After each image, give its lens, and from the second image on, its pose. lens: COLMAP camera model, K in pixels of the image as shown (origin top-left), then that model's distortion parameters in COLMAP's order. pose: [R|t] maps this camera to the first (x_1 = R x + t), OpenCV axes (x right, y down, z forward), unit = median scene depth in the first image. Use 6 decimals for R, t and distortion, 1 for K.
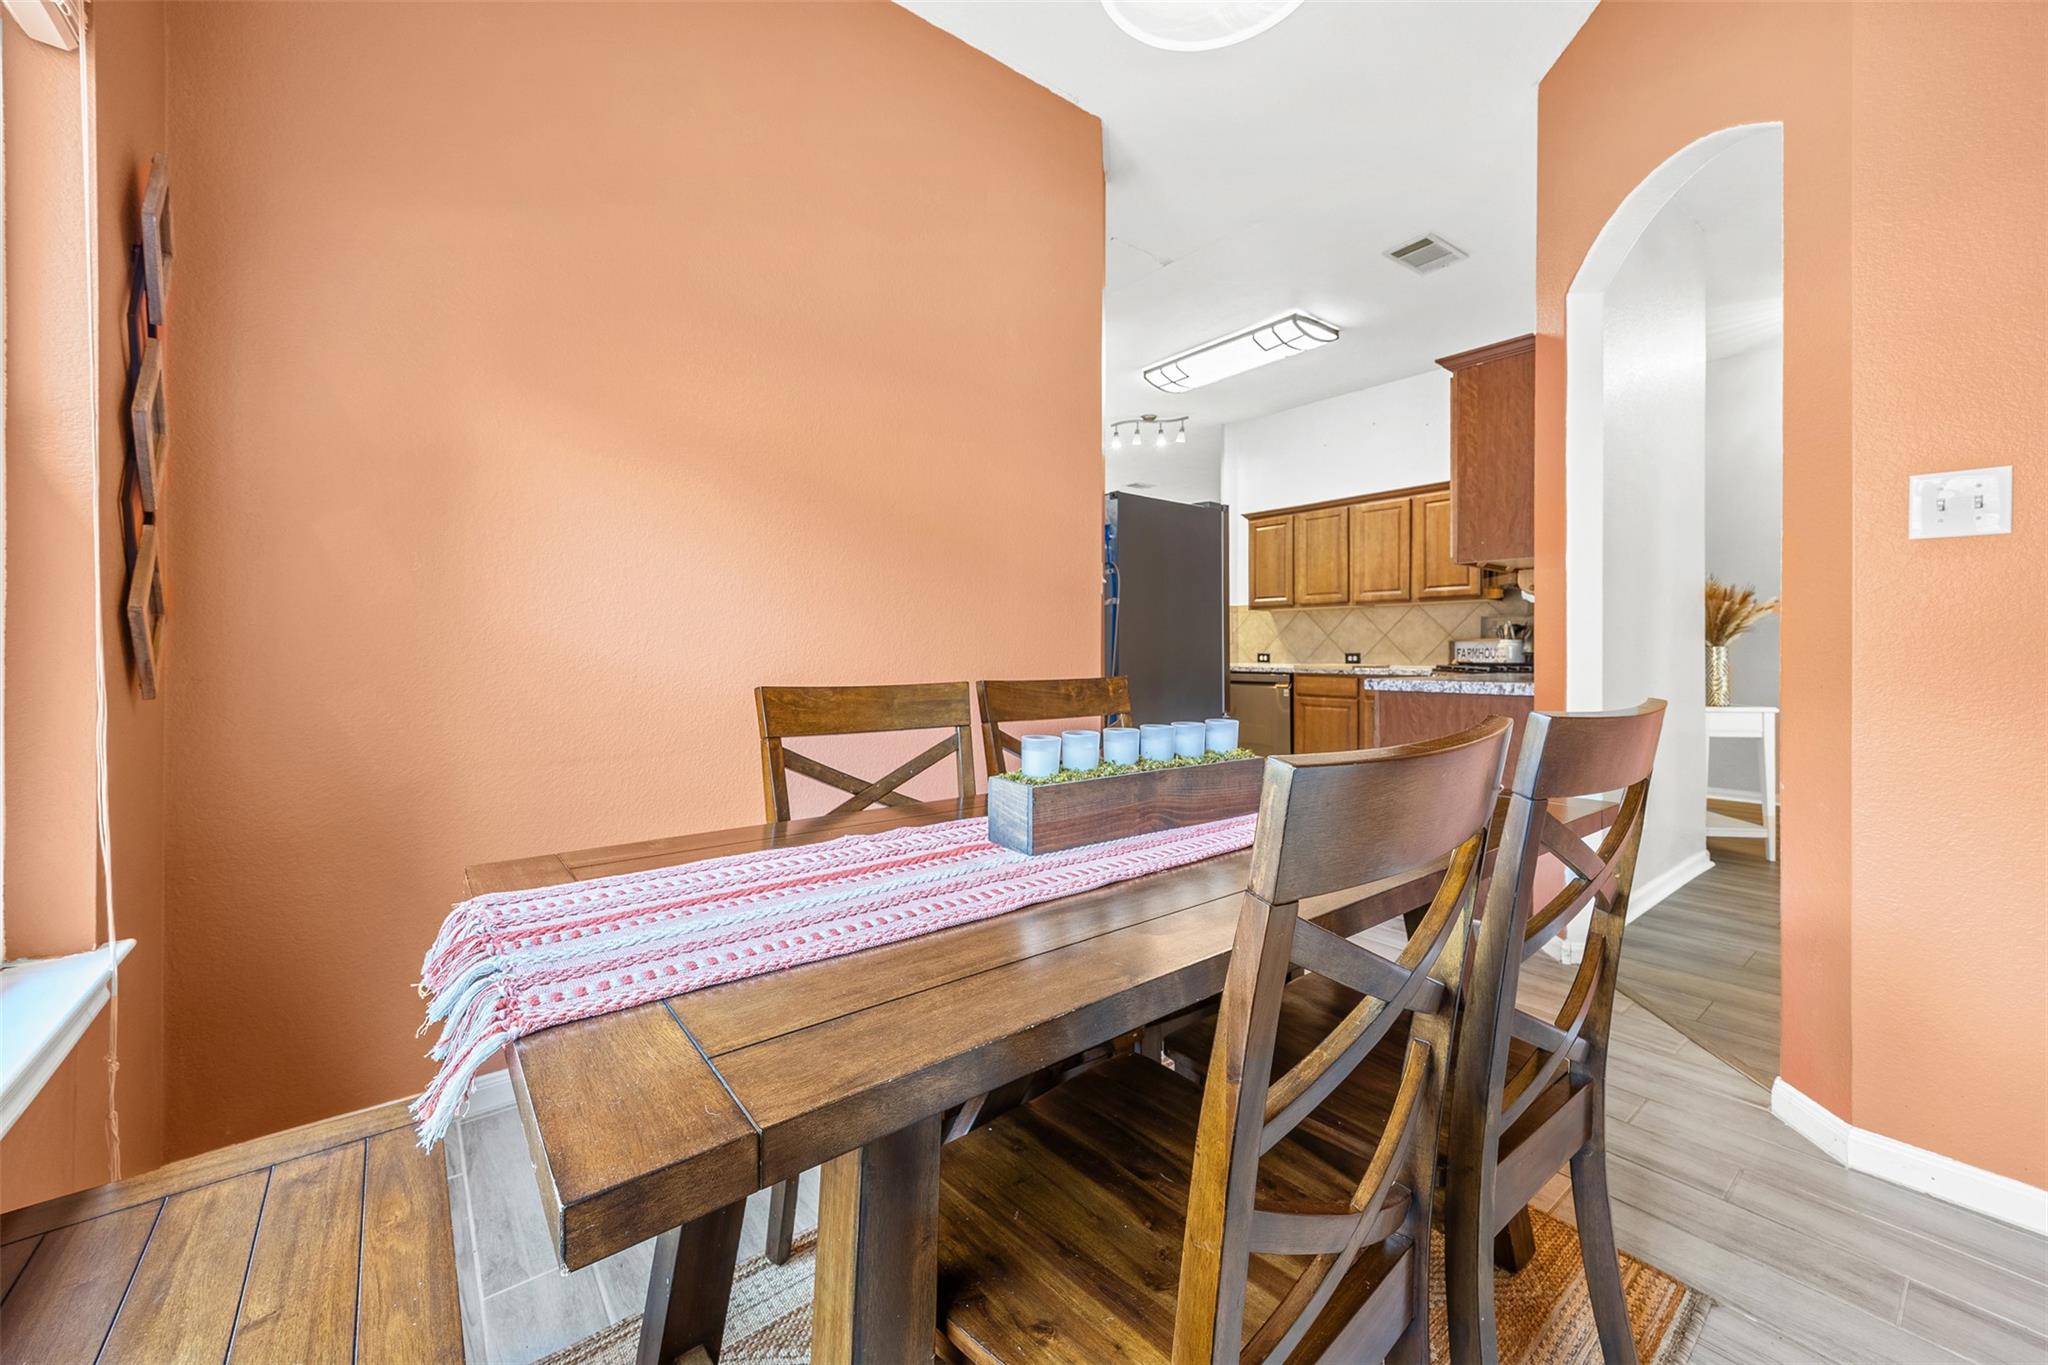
lens RADIAL K [[789.4, 0, 1026.3], [0, 789.4, 653.9], [0, 0, 1]] dist [-0.004152, 0.000084]
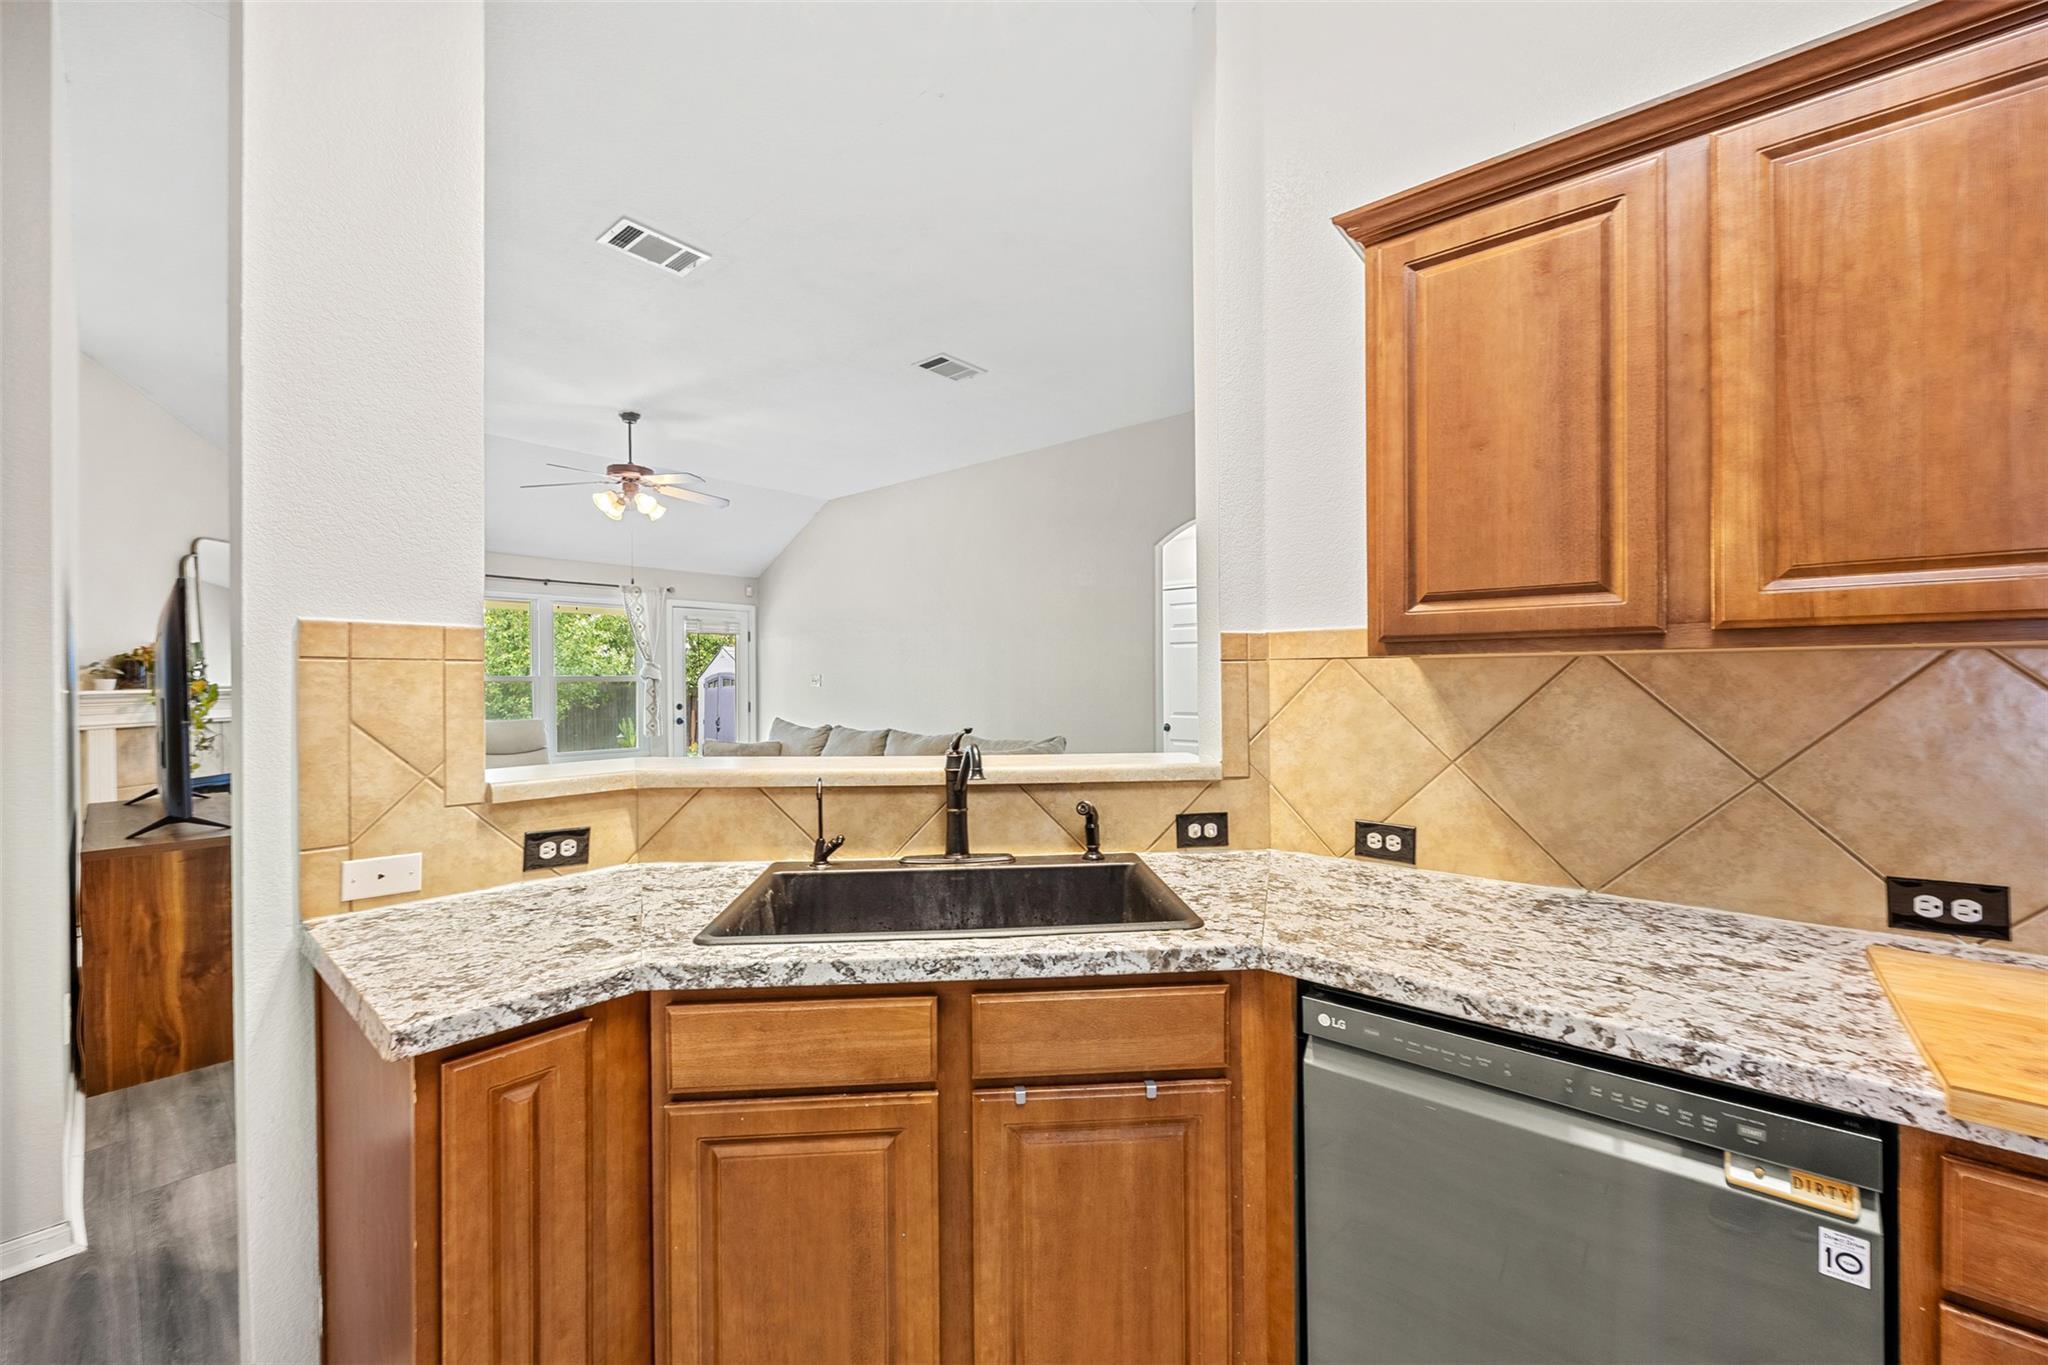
lens RADIAL K [[789.4, 0, 1015.3], [0, 789.4, 680.3], [0, 0, 1]] dist [-0.004152, 0.000084]
pose [[0.983194, -0.005321, 0.182489, 0.159641], [0.005801, 0.999981, -0.002098, -0.053526], [-0.182474, 0.003121, 0.983206, 0.887756]]
